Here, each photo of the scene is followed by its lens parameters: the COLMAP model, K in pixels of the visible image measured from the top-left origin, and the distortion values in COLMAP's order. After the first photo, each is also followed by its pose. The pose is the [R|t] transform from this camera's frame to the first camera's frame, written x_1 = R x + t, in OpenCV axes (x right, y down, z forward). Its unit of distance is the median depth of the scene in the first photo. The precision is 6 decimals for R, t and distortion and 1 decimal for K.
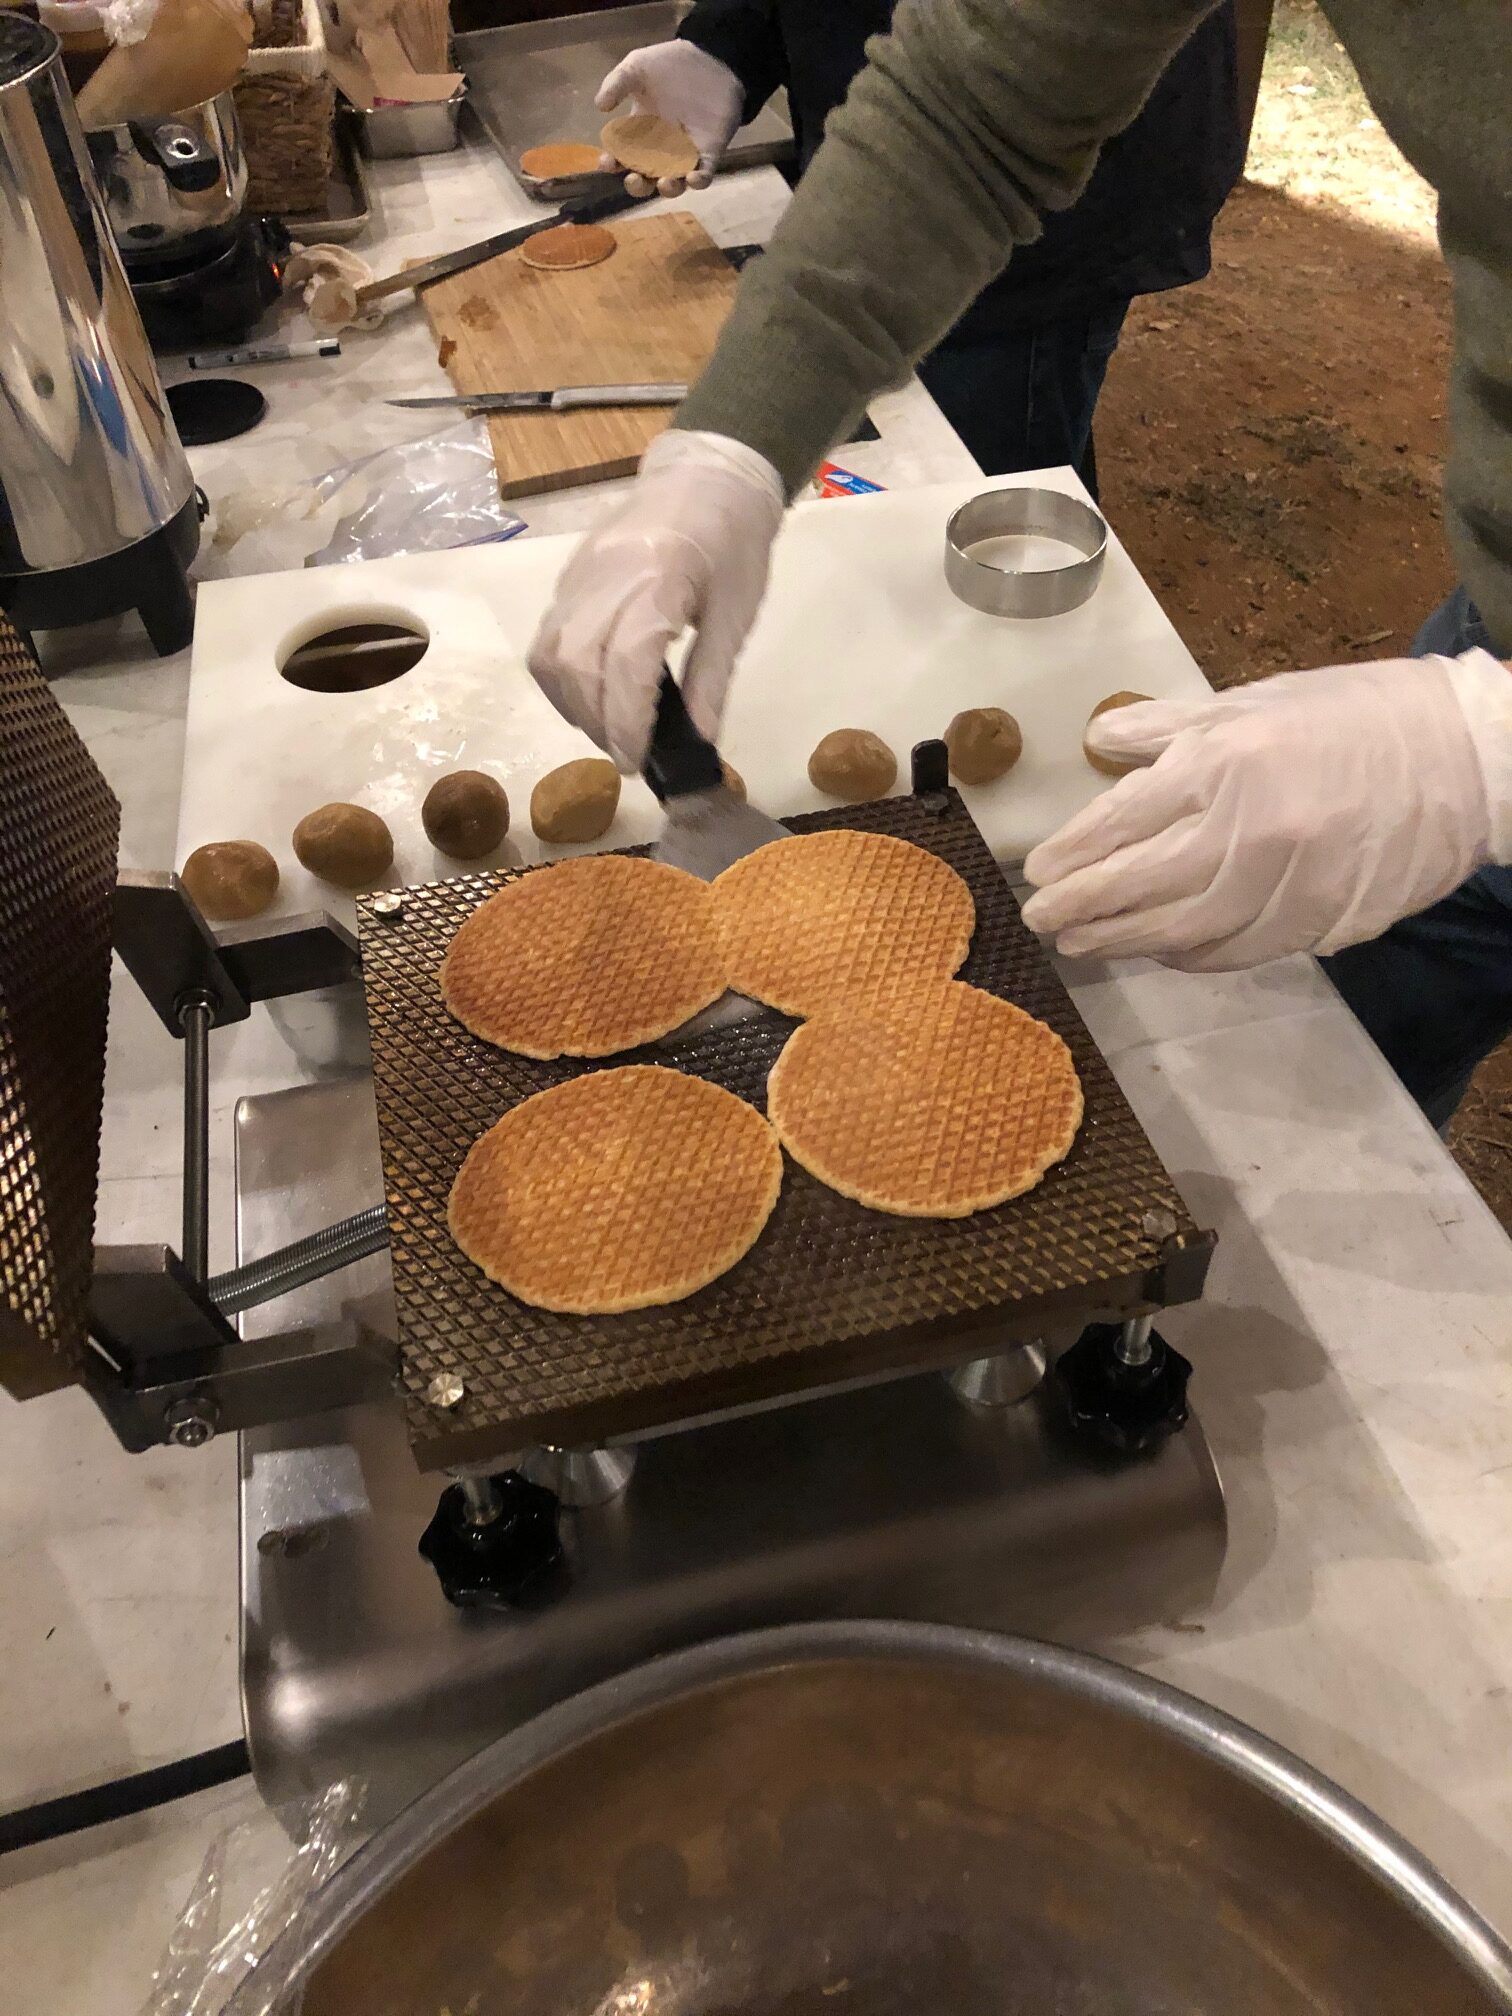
lens RADIAL K [[1625.1, 0, 765.0], [0, 1625.1, 998.4], [0, 0, 1]] dist [0.011421, 0.004699]
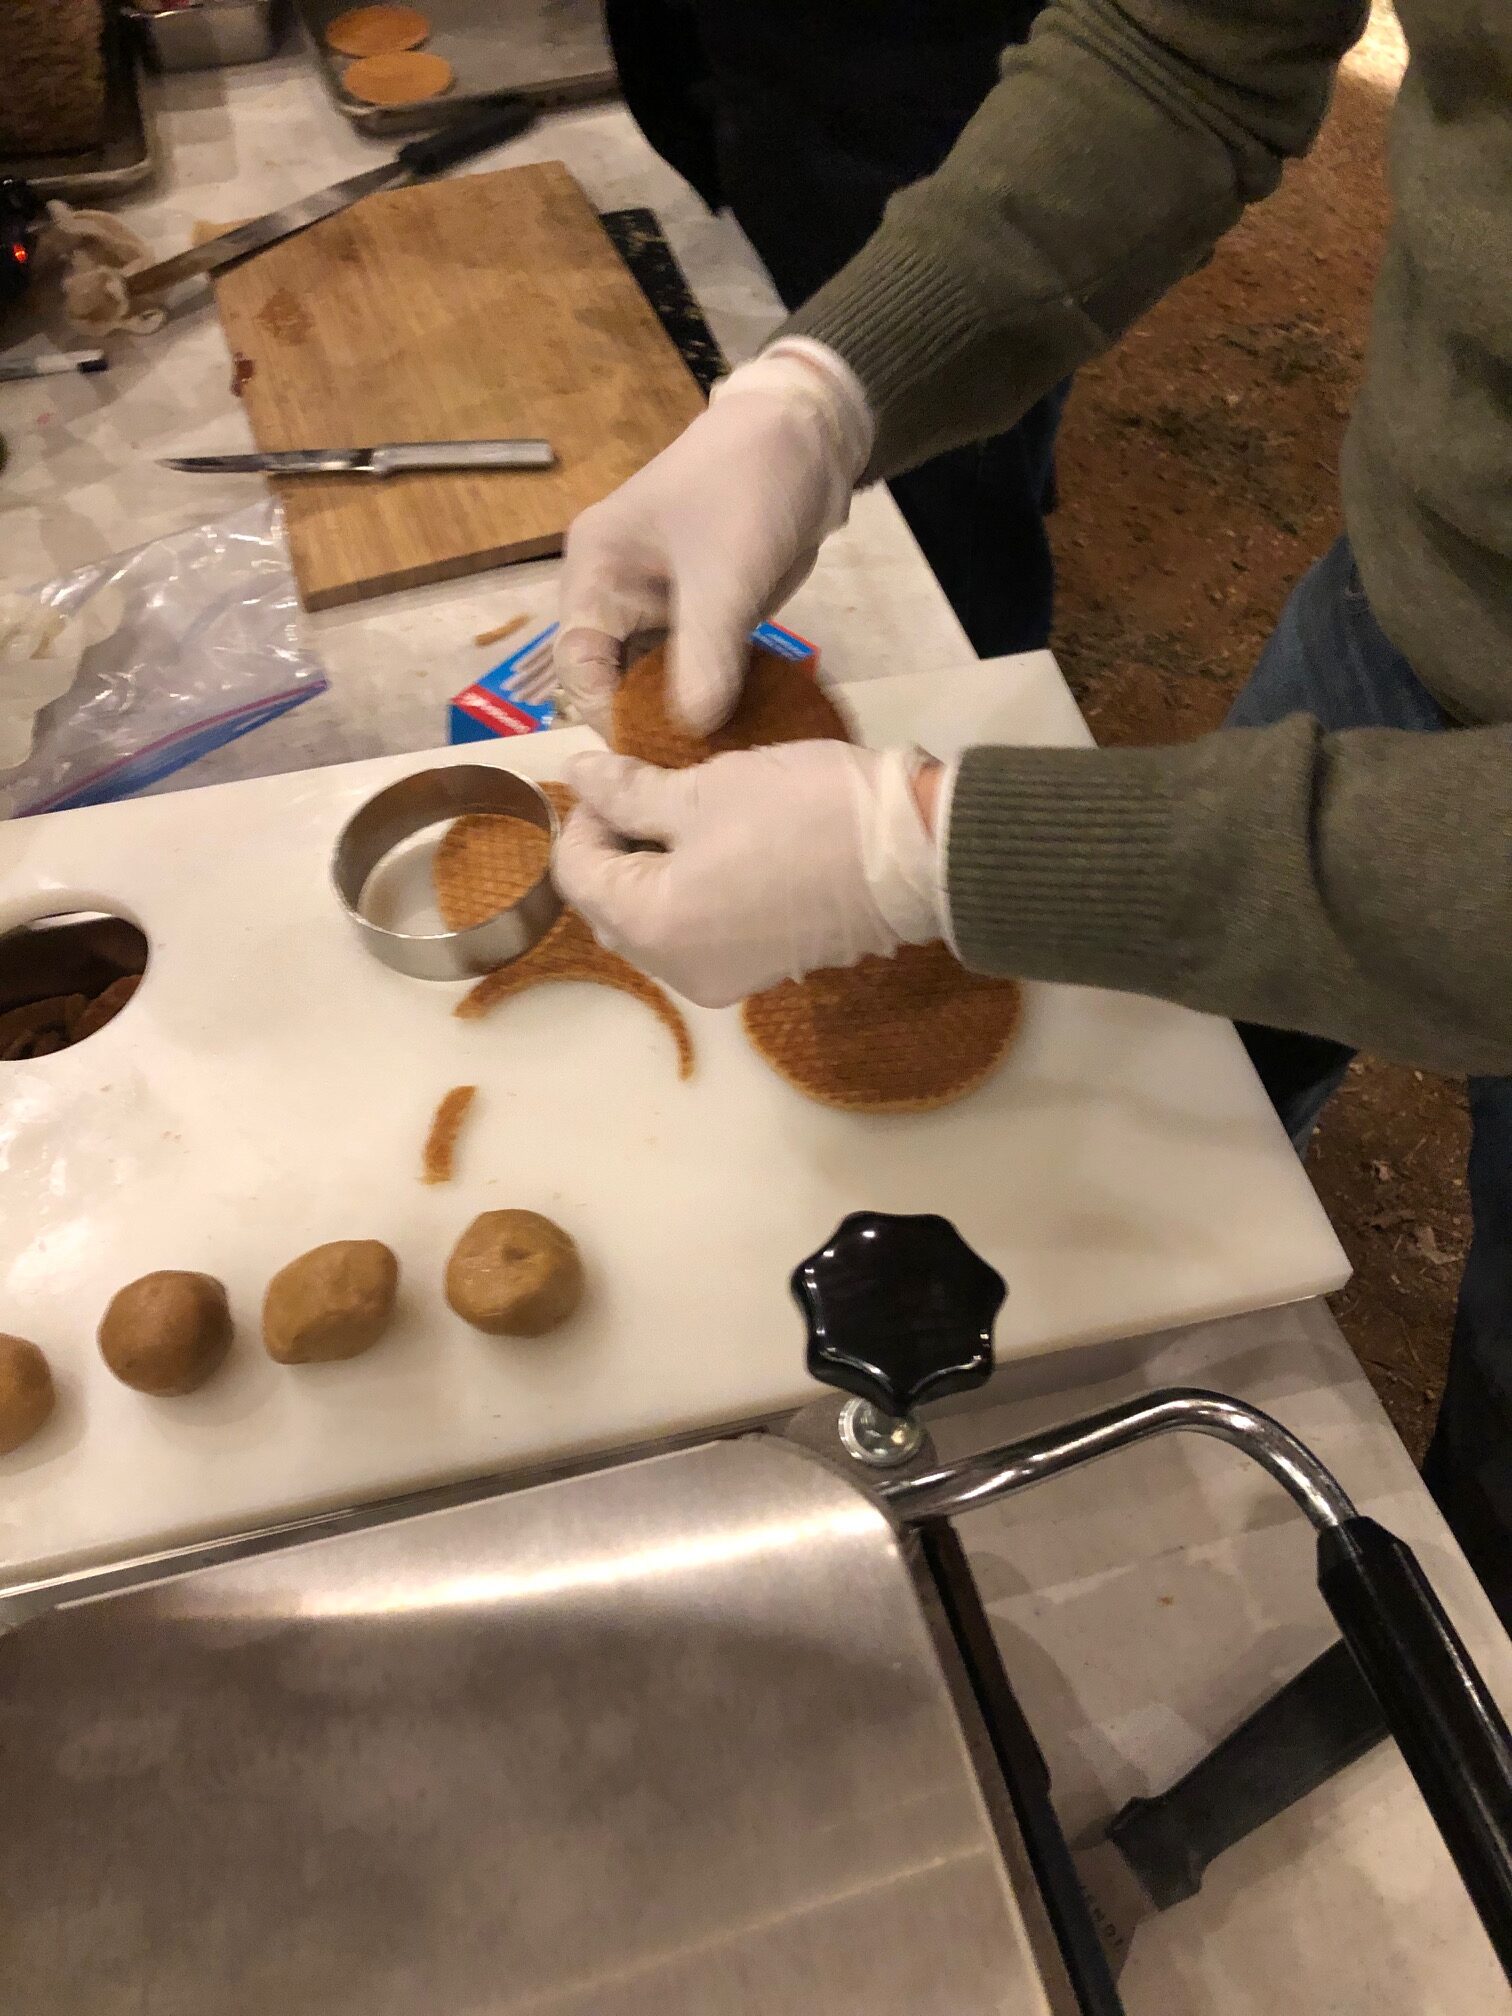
lens RADIAL K [[1637.7, 0, 777.7], [0, 1637.7, 1003.6], [0, 0, 1]] dist [0.008739, -0.001413]
pose [[0.999130, -0.012686, 0.039720, 0.027559], [0.008399, 0.994299, 0.106298, -0.205086], [-0.040842, -0.105872, 0.993541, 0.206692]]
